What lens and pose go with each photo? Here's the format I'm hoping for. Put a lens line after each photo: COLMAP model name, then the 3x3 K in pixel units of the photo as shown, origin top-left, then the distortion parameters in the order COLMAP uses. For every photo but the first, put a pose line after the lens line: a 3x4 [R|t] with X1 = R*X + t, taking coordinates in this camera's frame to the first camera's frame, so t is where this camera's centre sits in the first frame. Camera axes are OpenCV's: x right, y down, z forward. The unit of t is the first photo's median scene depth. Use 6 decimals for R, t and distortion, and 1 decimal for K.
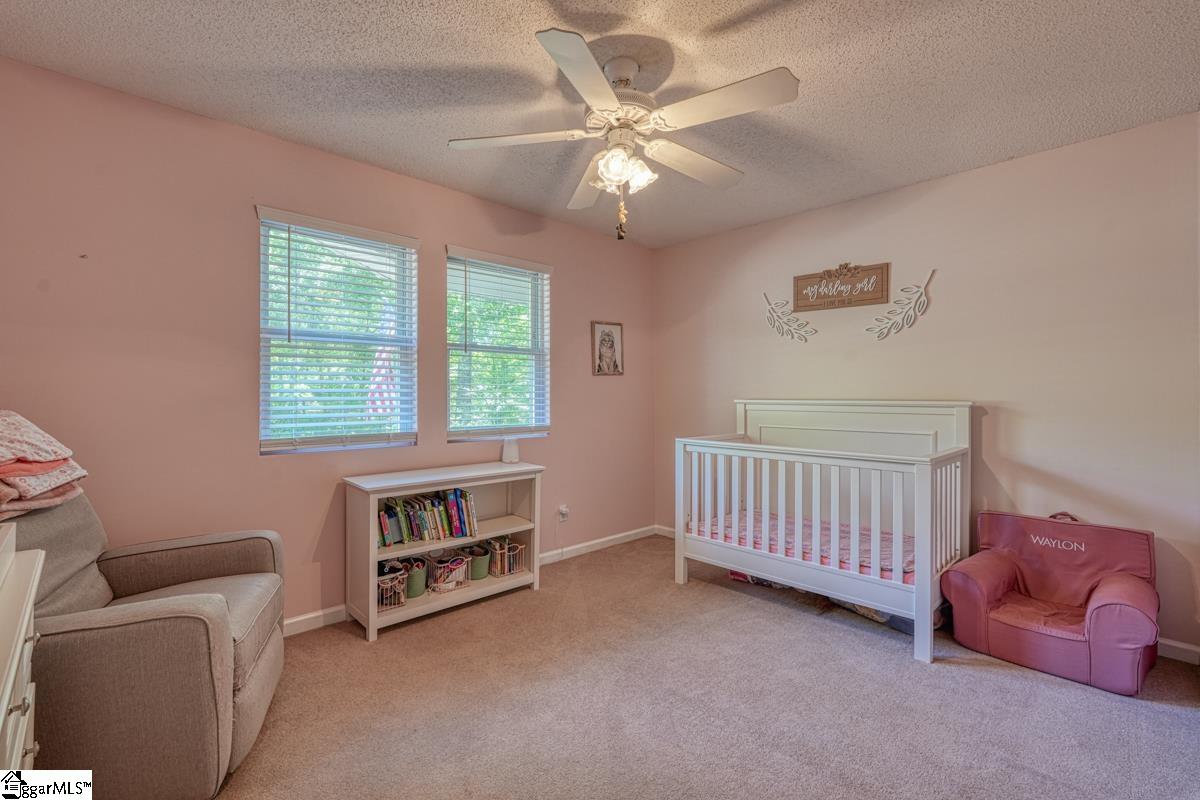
lens RADIAL K [[525.5, 0, 601.7], [0, 525.5, 394.4], [0, 0, 1]] dist [-0.006153, 0.000323]
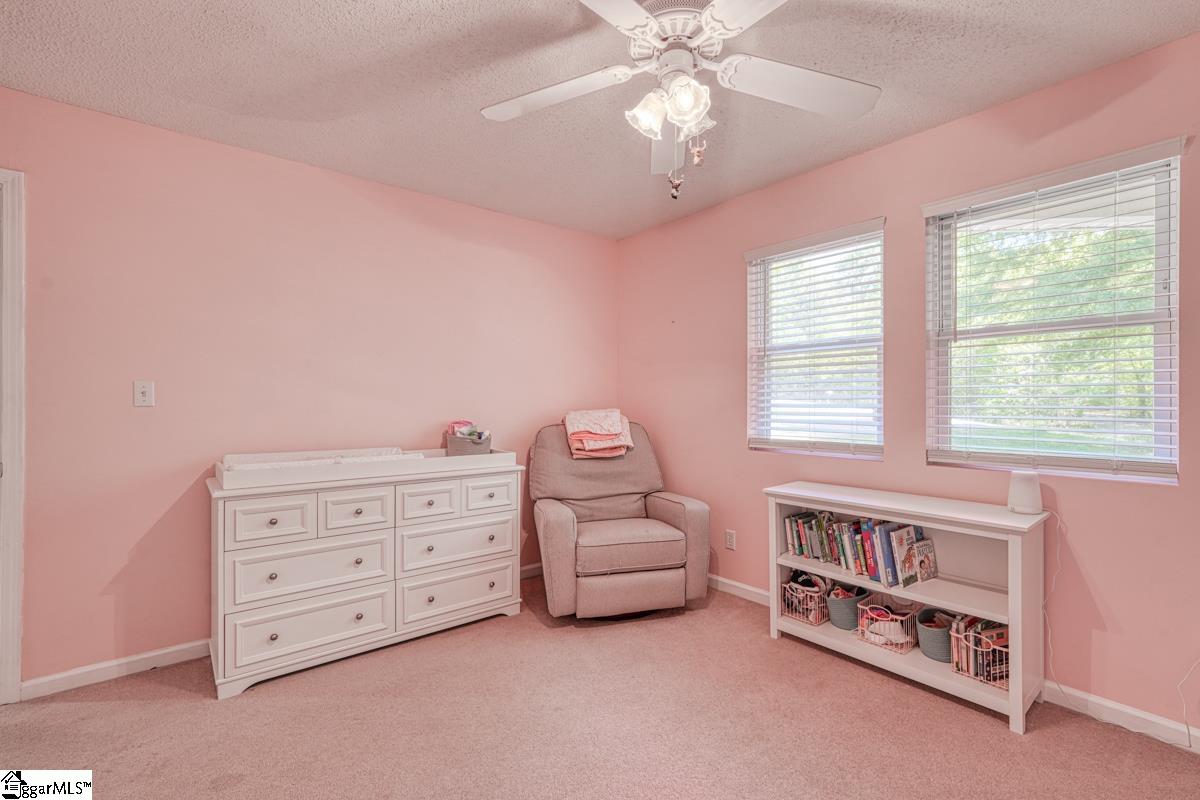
lens RADIAL K [[553.1, 0, 596.0], [0, 553.1, 404.4], [0, 0, 1]] dist [-0.000450, 0.000086]
pose [[-0.108582, 0.000360, -0.994087, 0.589954], [-0.004954, 0.999987, 0.000904, 0.006781], [0.994075, 0.005023, -0.108579, 0.652142]]
